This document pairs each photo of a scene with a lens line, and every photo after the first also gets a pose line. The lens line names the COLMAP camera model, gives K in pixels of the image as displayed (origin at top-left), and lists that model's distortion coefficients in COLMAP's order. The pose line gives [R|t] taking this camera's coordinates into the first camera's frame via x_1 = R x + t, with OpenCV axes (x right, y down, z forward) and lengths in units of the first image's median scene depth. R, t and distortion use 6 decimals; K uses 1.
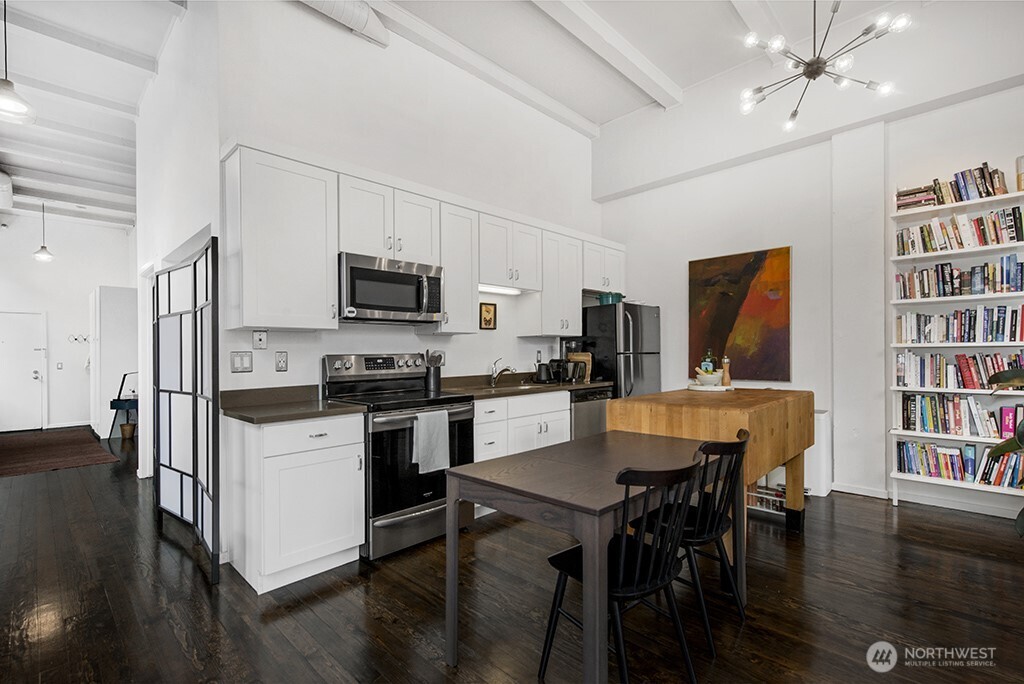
lens RADIAL K [[462.6, 0, 531.1], [0, 462.6, 355.0], [0, 0, 1]] dist [0.004583, -0.000174]
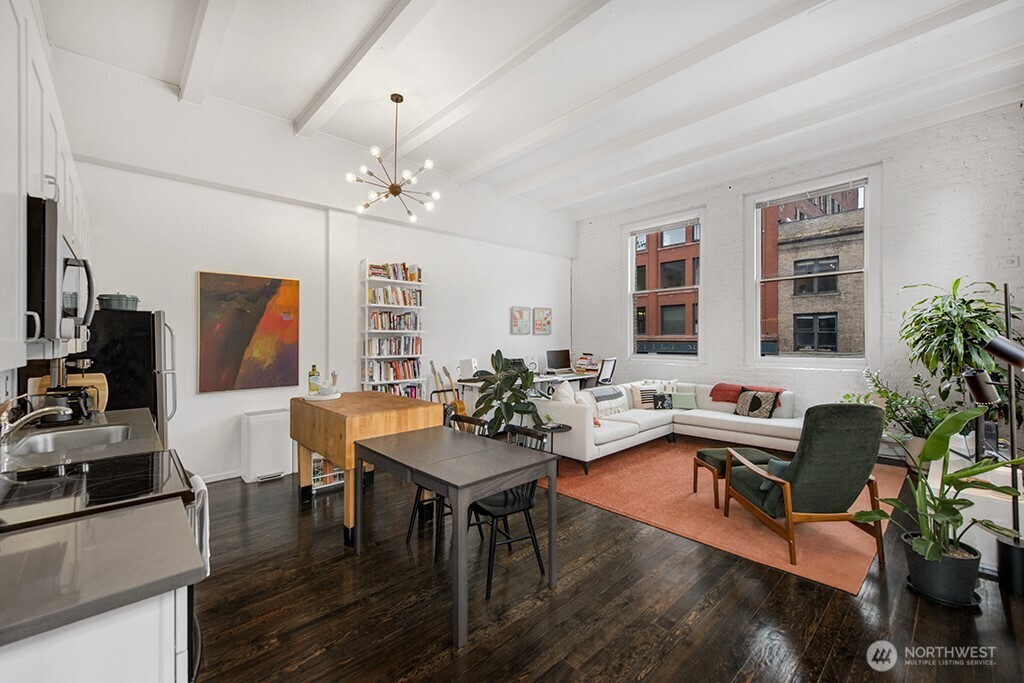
lens RADIAL K [[419.2, 0, 511.1], [0, 419.2, 334.2], [0, 0, 1]] dist [0.009191, -0.002245]
pose [[0.062986, 0.024678, 0.997709, -0.560997], [0.010334, 0.999625, -0.025377, -0.049509], [-0.997961, 0.011909, 0.062708, 0.340444]]
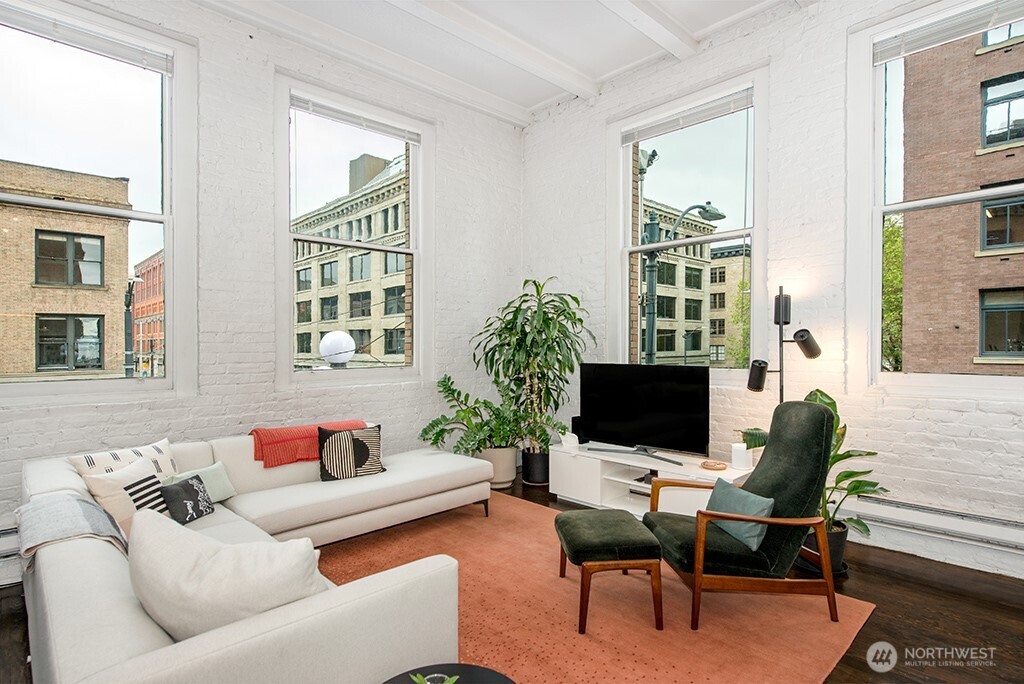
lens RADIAL K [[540.5, 0, 518.6], [0, 540.5, 356.0], [0, 0, 1]] dist [0.002657, 0.002974]
pose [[-0.998657, 0.023188, 0.046336, 0.442145], [0.024201, 0.999478, 0.021420, -0.041149], [-0.045815, 0.022513, -0.998696, 0.604696]]
